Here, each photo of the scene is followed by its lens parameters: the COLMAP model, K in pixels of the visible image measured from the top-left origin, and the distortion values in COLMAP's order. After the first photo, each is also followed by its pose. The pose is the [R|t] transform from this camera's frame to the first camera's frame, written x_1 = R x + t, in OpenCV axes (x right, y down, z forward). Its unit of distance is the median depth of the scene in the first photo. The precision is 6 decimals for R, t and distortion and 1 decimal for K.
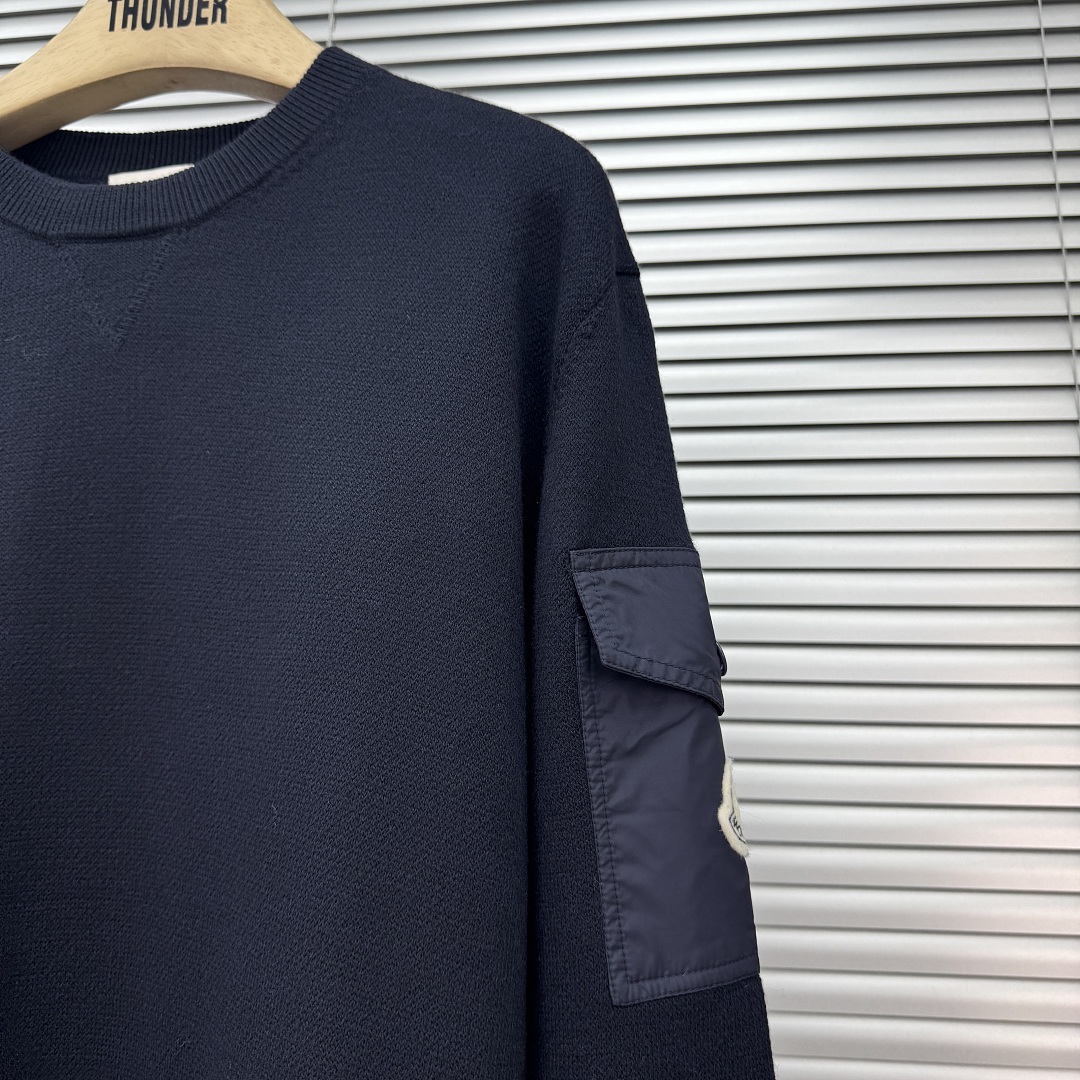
lens RADIAL K [[1174.7, 0, 540.0], [0, 1174.7, 540.0], [0, 0, 1]] dist [-0.014048, -0.009315]
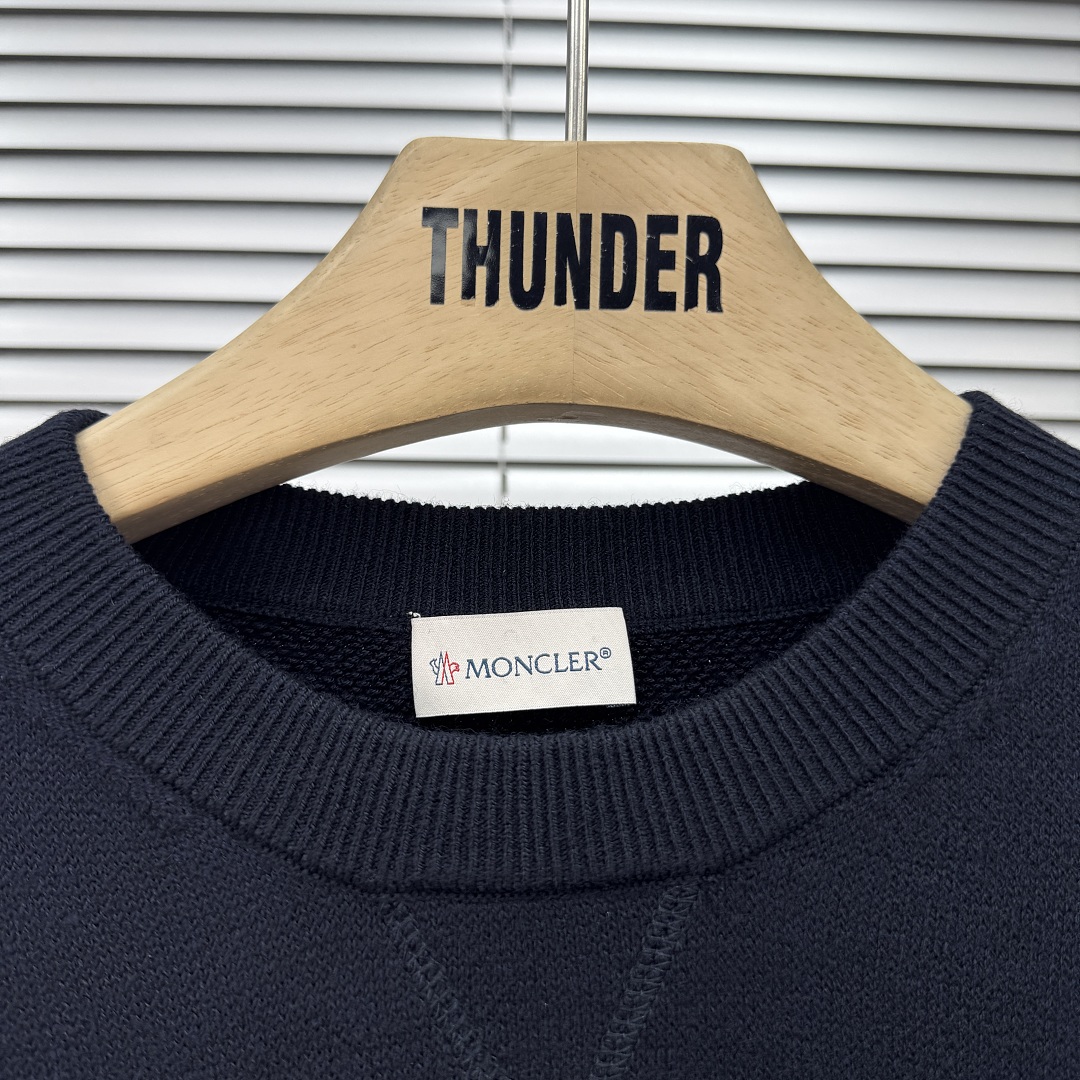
lens RADIAL K [[1090.0, 0, 540.8], [0, 1090.0, 552.4], [0, 0, 1]] dist [0.225880, -0.866578]
pose [[0.986004, 0.008334, 0.166511, -0.397941], [-0.022514, 0.996257, 0.083453, -0.380494], [-0.165192, -0.086034, 0.982502, 0.590412]]
